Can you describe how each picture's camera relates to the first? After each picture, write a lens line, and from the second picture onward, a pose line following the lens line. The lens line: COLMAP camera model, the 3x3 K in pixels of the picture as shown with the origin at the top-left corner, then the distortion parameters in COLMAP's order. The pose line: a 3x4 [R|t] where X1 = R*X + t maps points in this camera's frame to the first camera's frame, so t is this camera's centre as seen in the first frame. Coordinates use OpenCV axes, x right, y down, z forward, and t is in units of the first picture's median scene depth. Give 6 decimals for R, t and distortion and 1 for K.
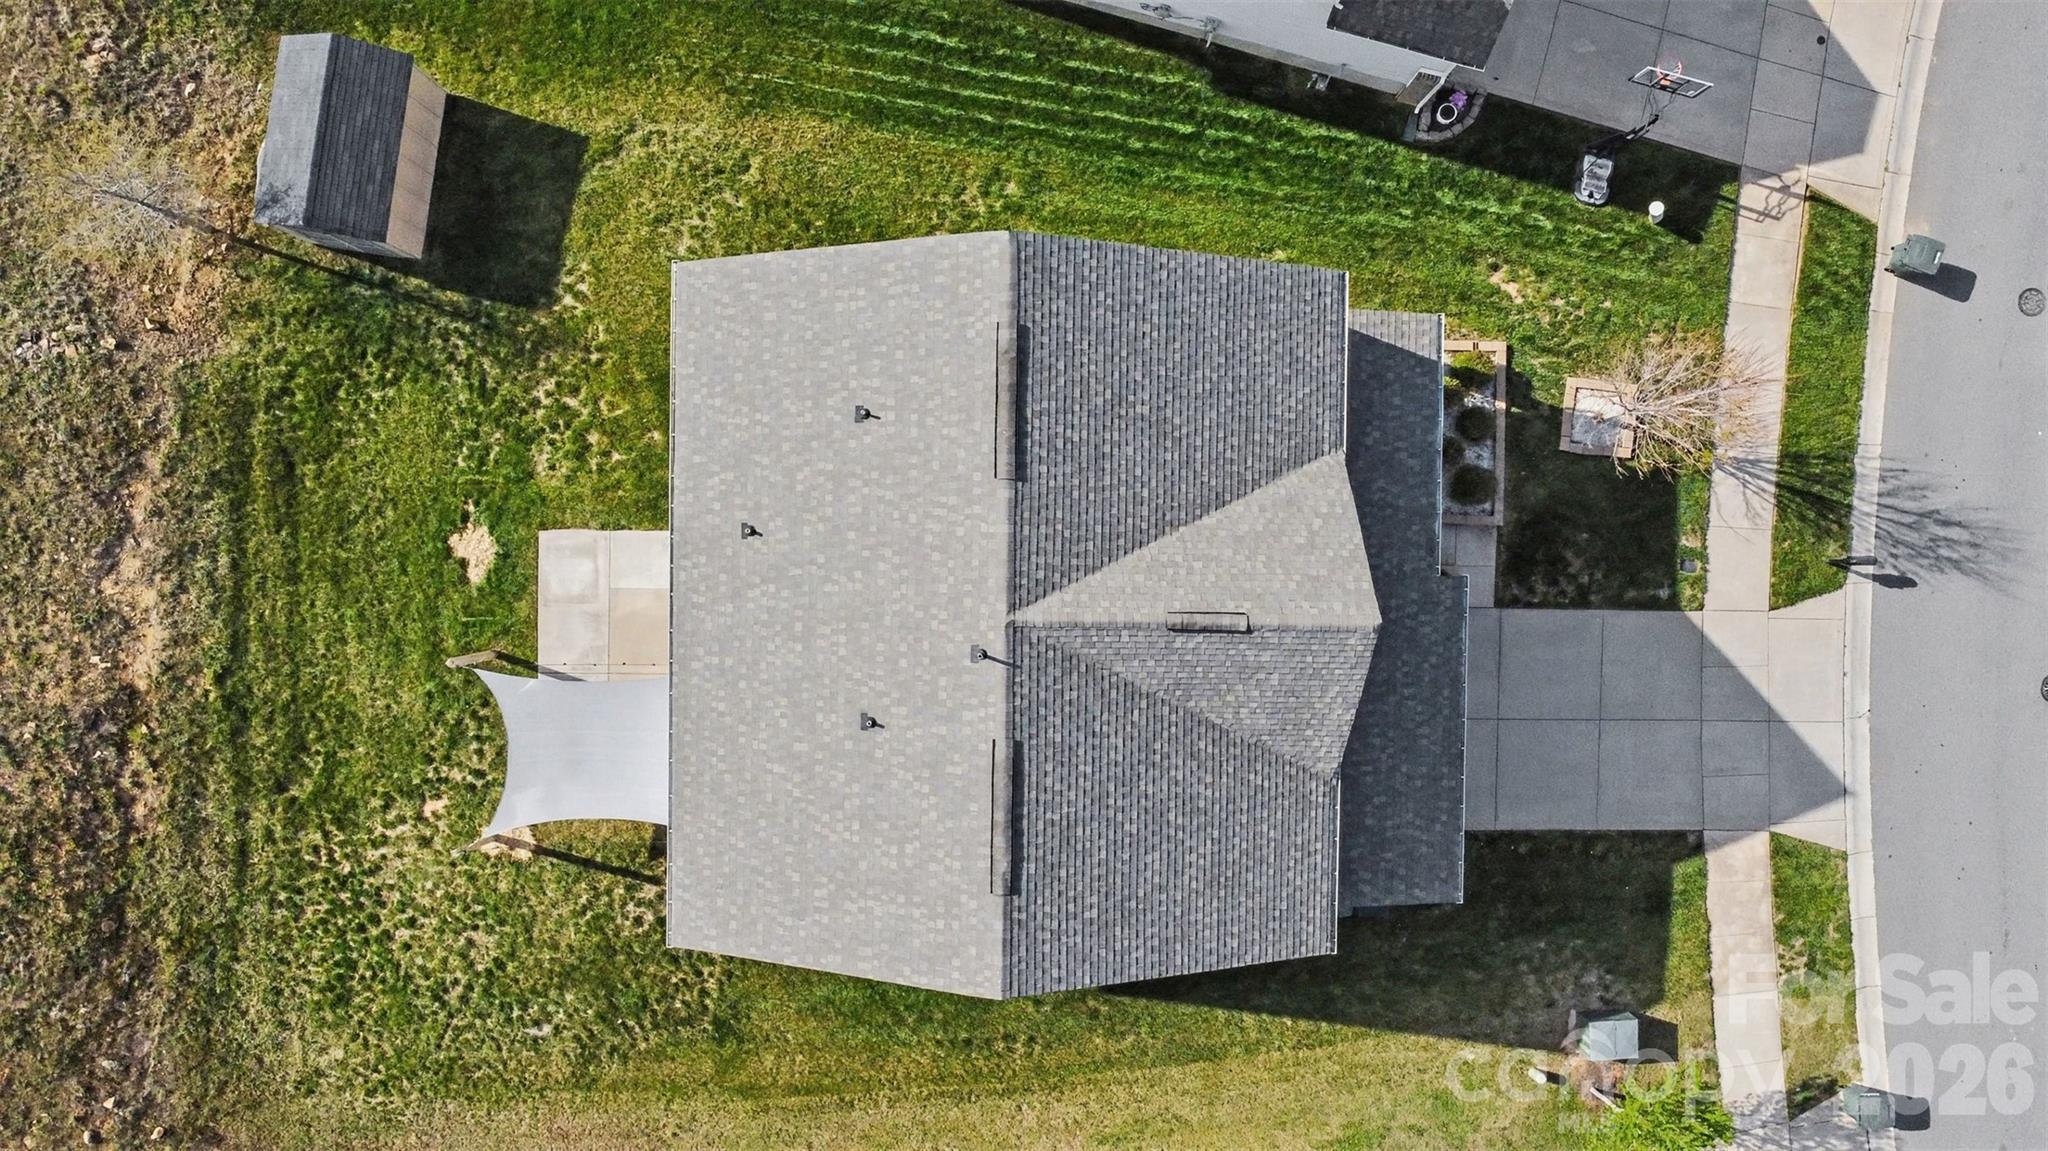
lens RADIAL K [[1481.3, 0, 1020.8], [0, 1481.3, 582.6], [0, 0, 1]] dist [-0.030822, -0.001764]
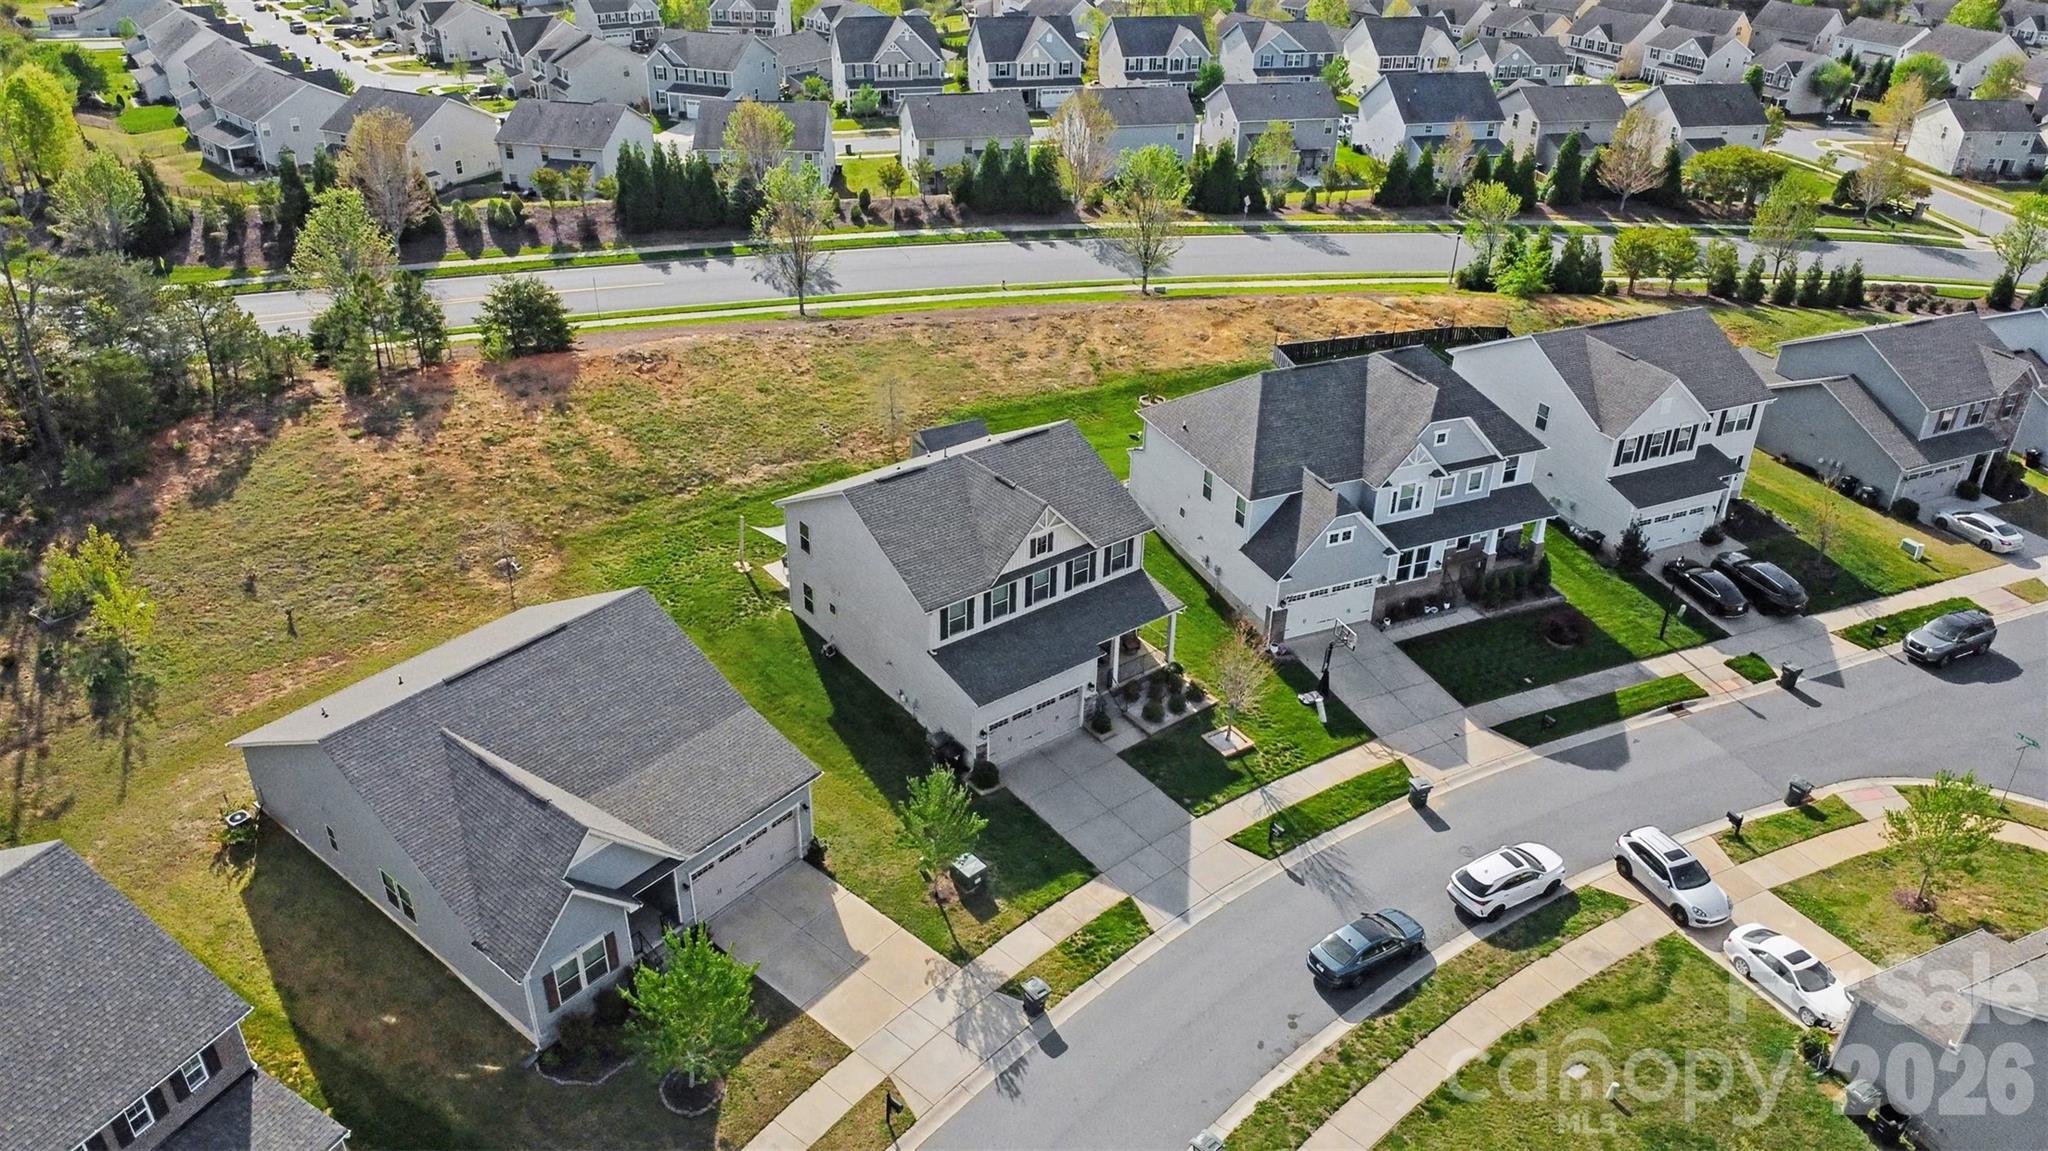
lens RADIAL K [[1481.3, 0, 1020.4], [0, 1481.3, 576.6], [0, 0, 1]] dist [-0.030822, -0.001764]
pose [[0.626057, 0.390411, -0.675005, 1.442889], [-0.779198, 0.279867, -0.560825, 1.112527], [-0.030040, 0.877071, 0.479420, -0.080688]]
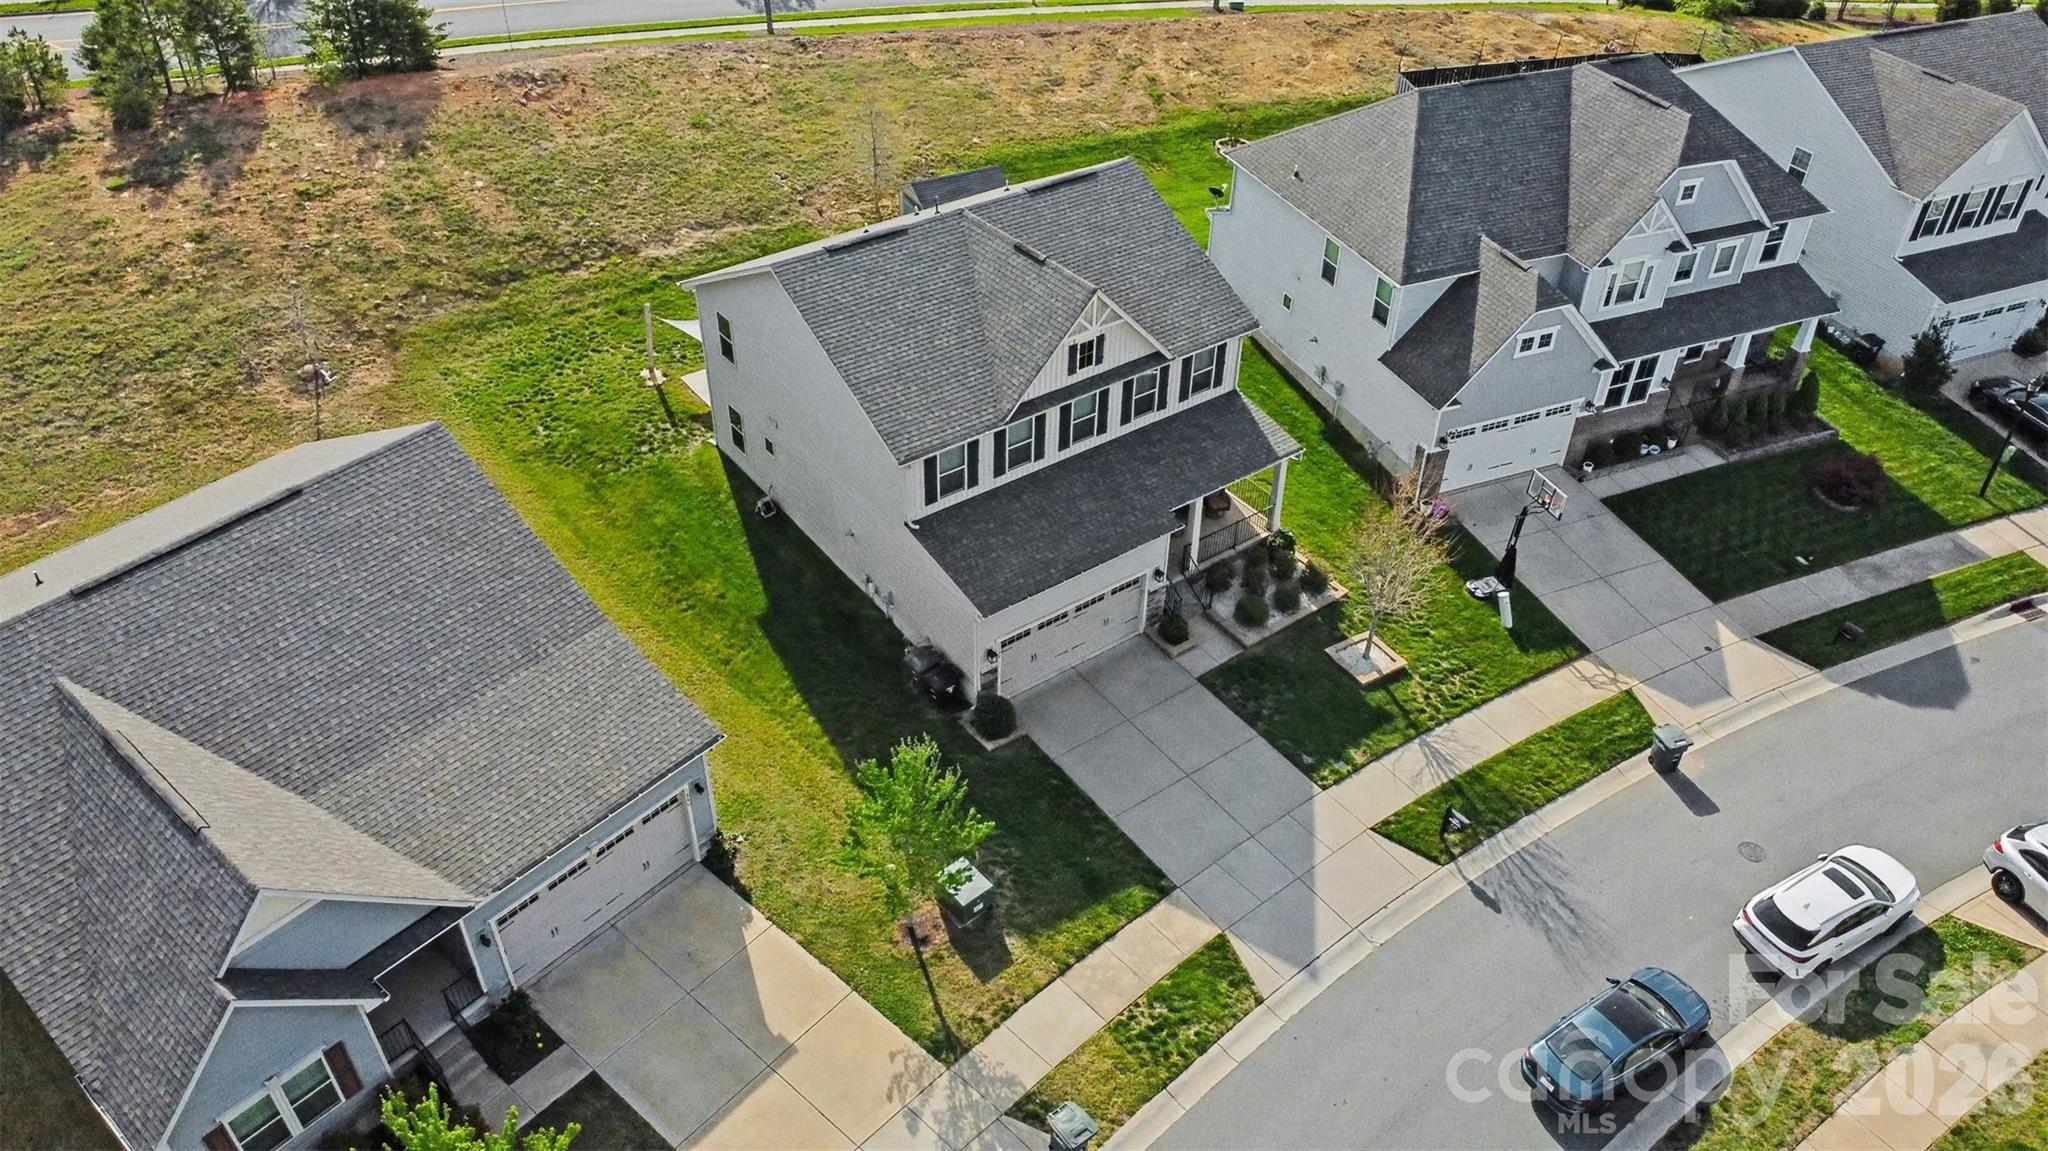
lens RADIAL K [[1481.3, 0, 1026.2], [0, 1481.3, 582.9], [0, 0, 1]] dist [-0.030822, -0.001764]
pose [[0.611554, 0.492481, -0.619245, 0.969715], [-0.790706, 0.352686, -0.500397, 0.721569], [-0.028037, 0.795660, 0.605094, 0.214216]]
